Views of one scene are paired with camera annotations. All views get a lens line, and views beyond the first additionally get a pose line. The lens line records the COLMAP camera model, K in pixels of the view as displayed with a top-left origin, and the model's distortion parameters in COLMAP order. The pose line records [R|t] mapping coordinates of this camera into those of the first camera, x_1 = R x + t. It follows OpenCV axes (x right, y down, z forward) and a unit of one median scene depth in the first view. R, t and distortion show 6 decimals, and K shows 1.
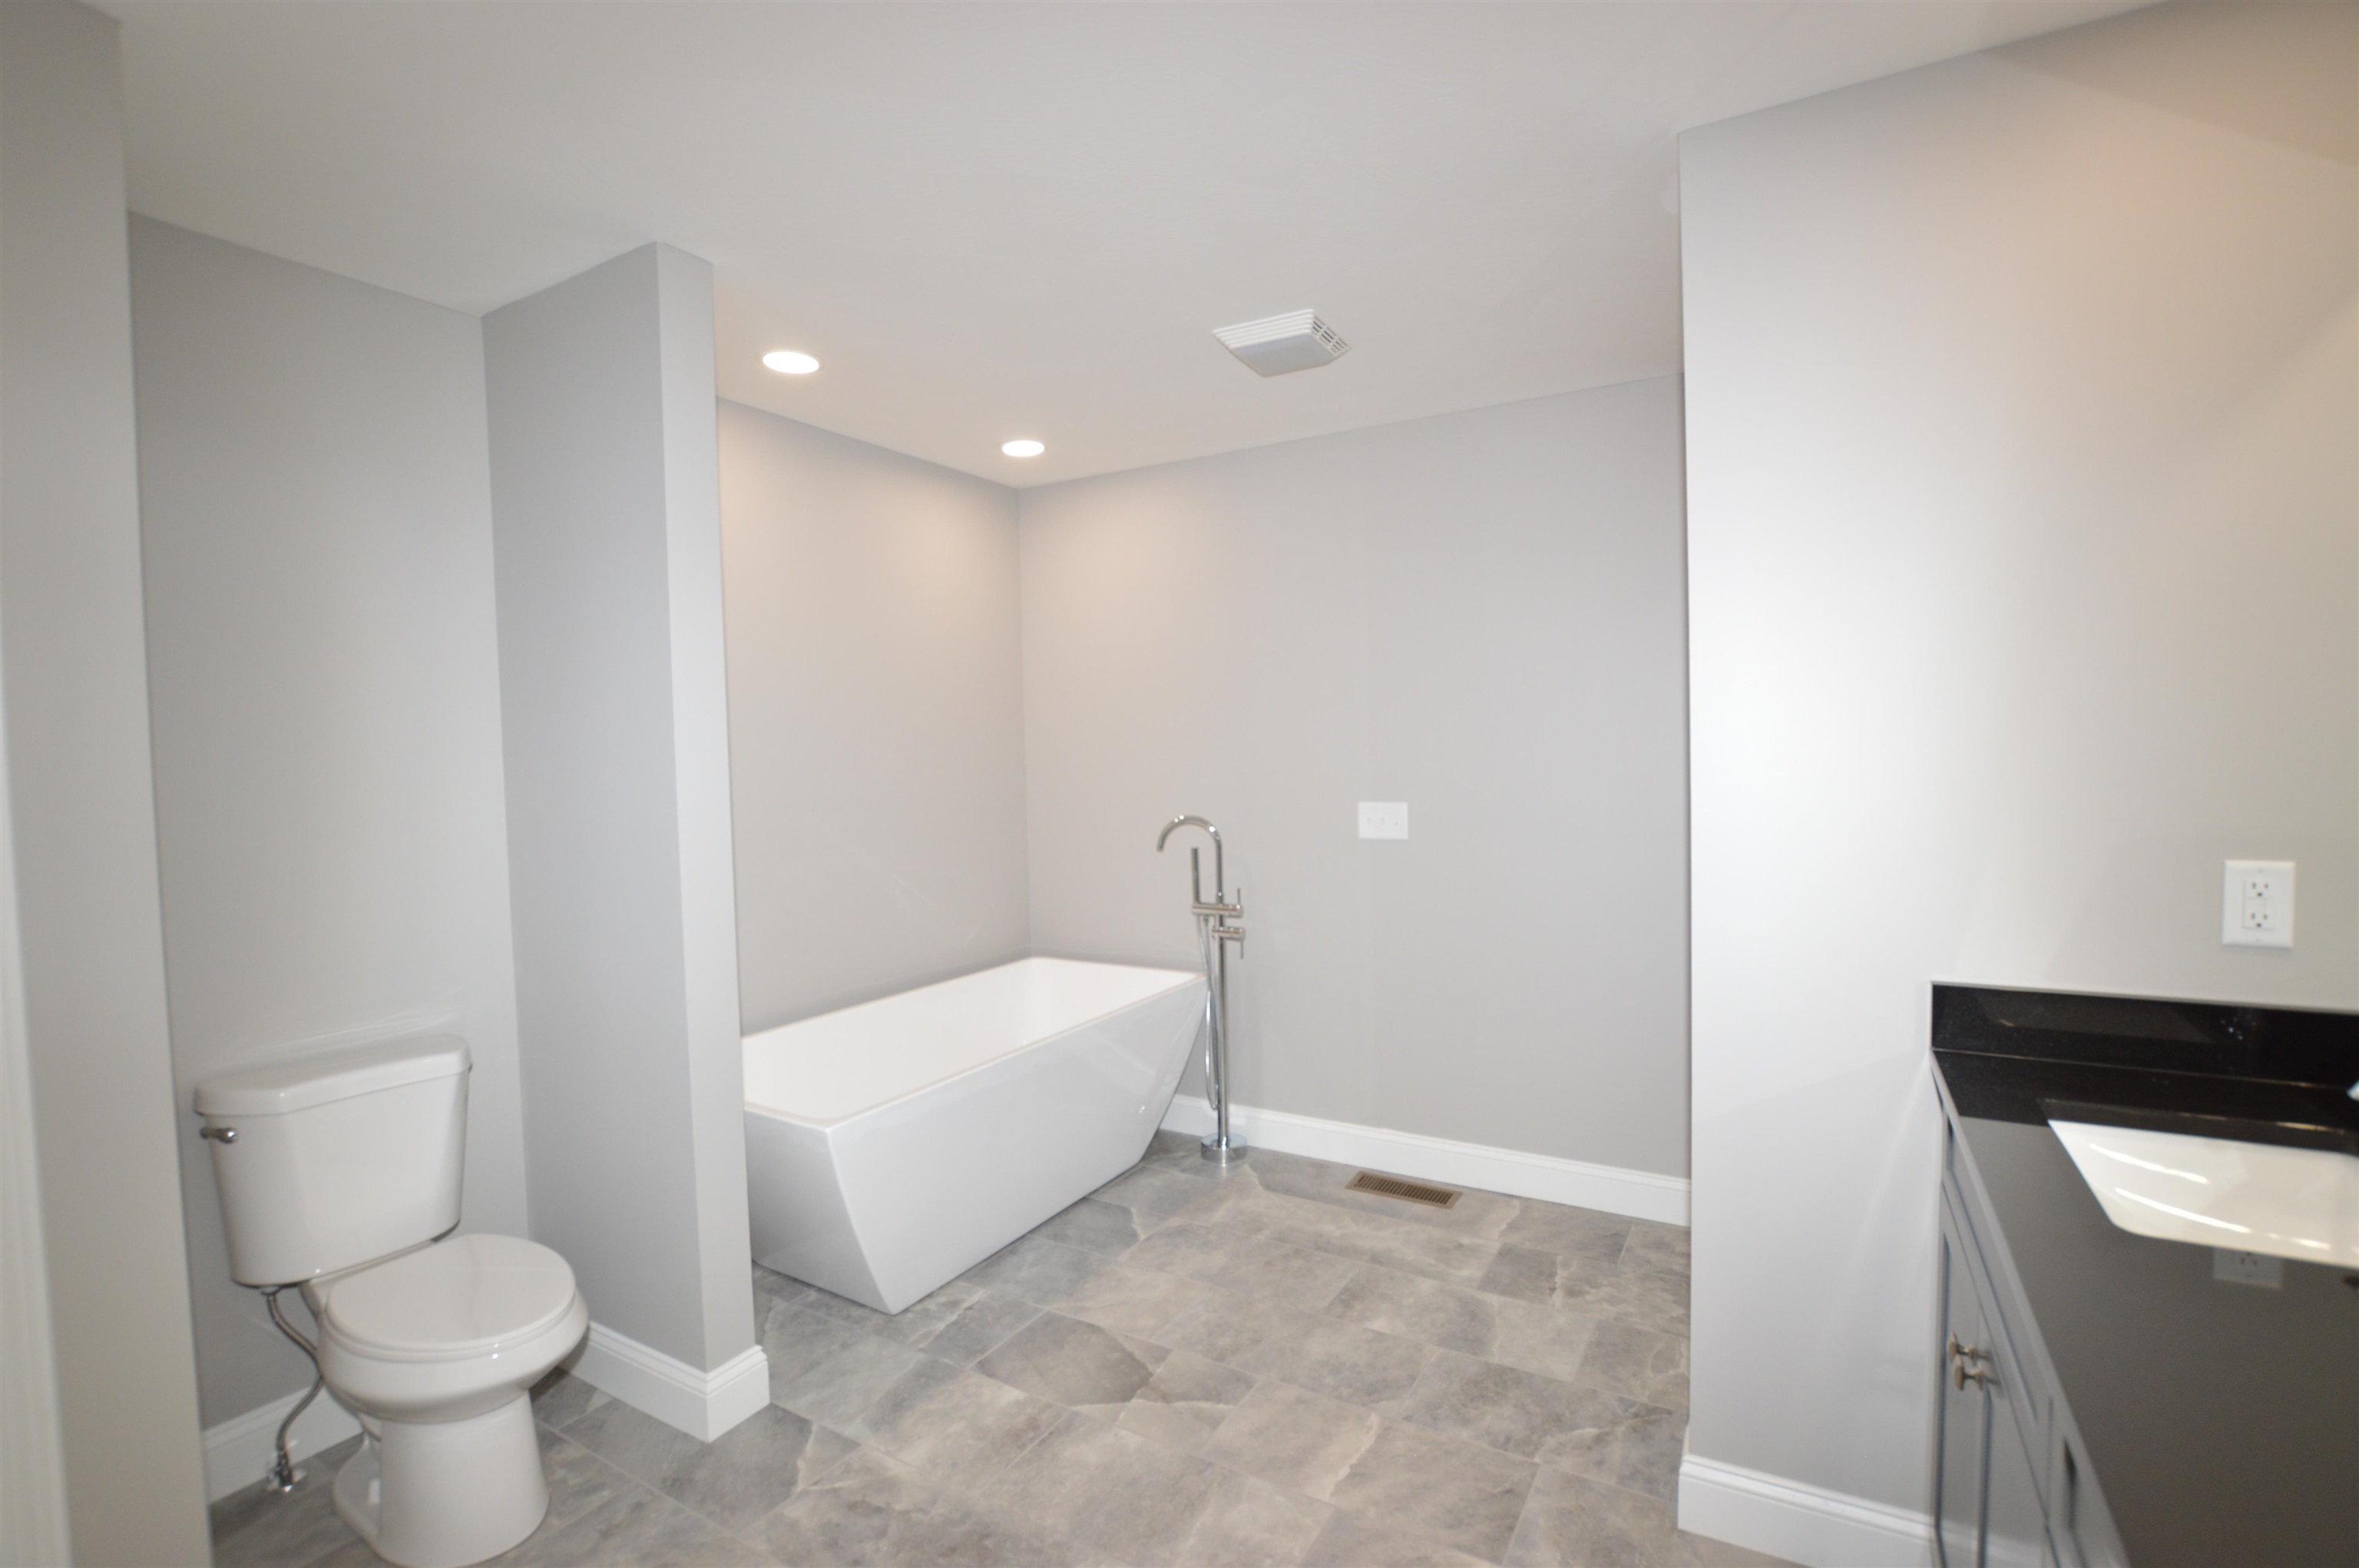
lens RADIAL K [[1061.1, 0, 1179.5], [0, 1061.1, 784.0], [0, 0, 1]] dist [-0.021348, -0.000205]
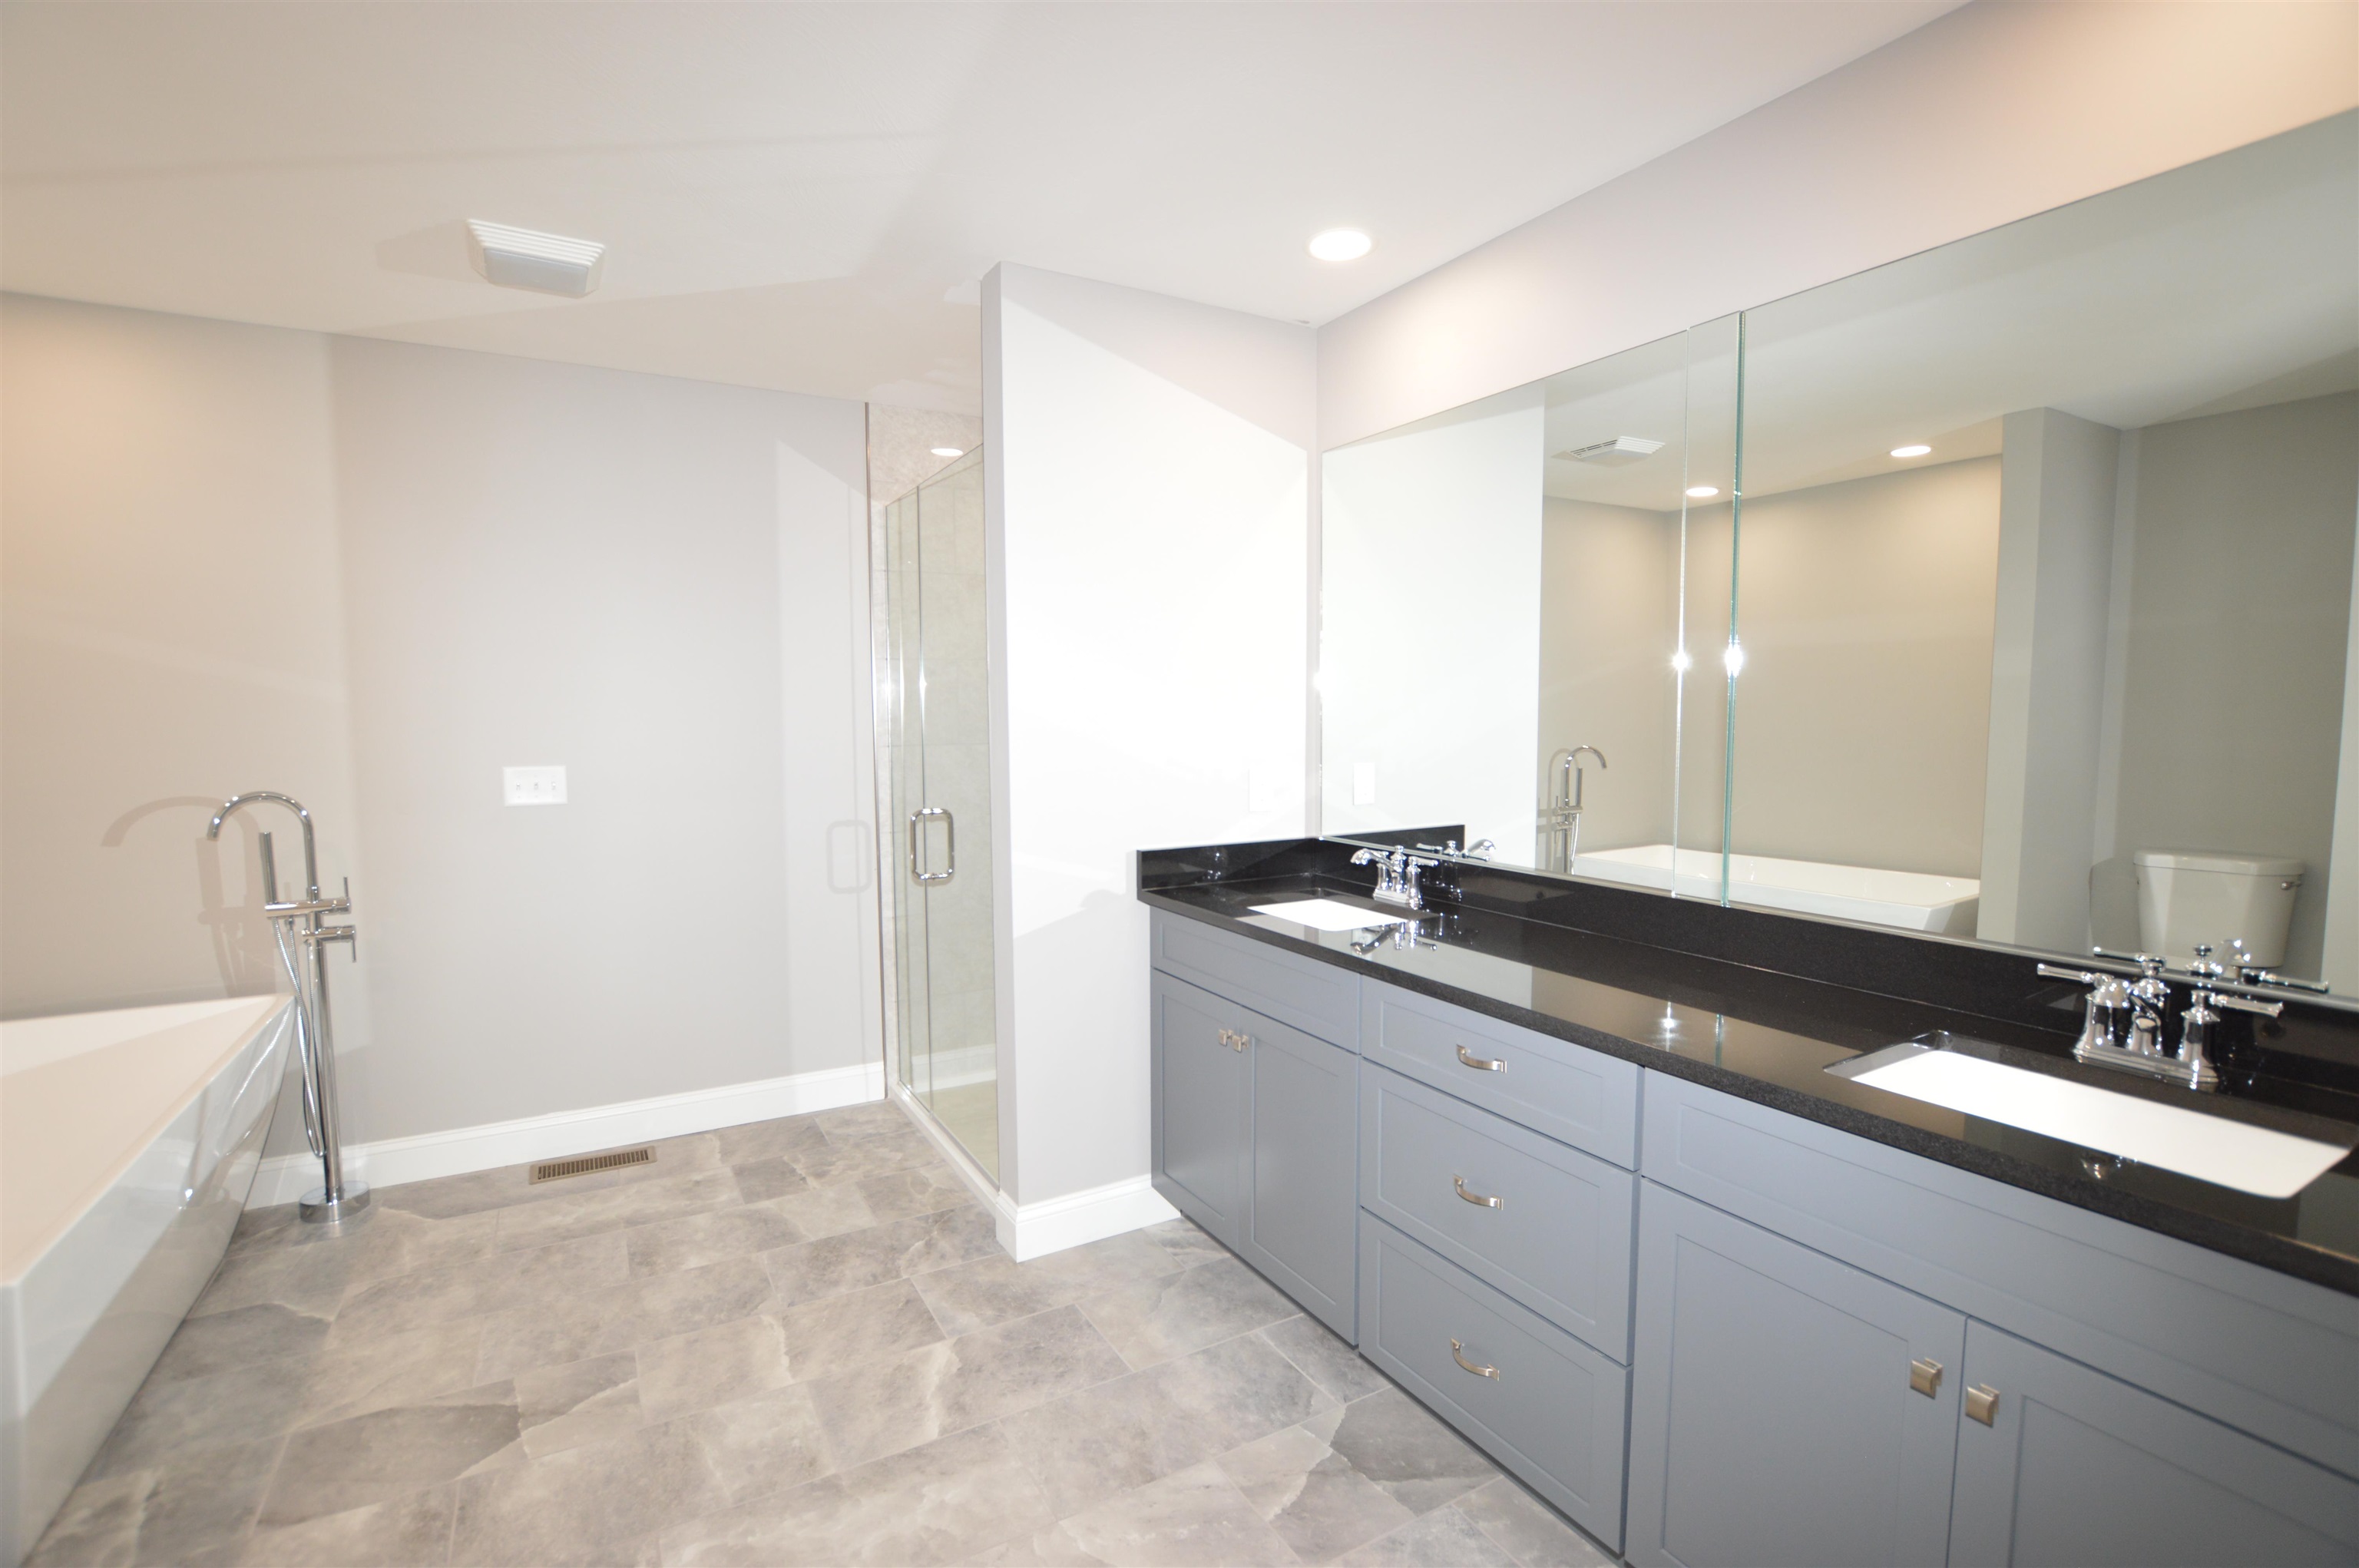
lens RADIAL K [[1056.3, 0, 1179.4], [0, 1056.3, 789.4], [0, 0, 1]] dist [-0.034889, 0.006020]
pose [[0.492740, -0.042612, 0.869133, -0.439349], [0.019567, 0.999090, 0.037891, 0.019782], [-0.869957, -0.001664, 0.493125, 0.082275]]
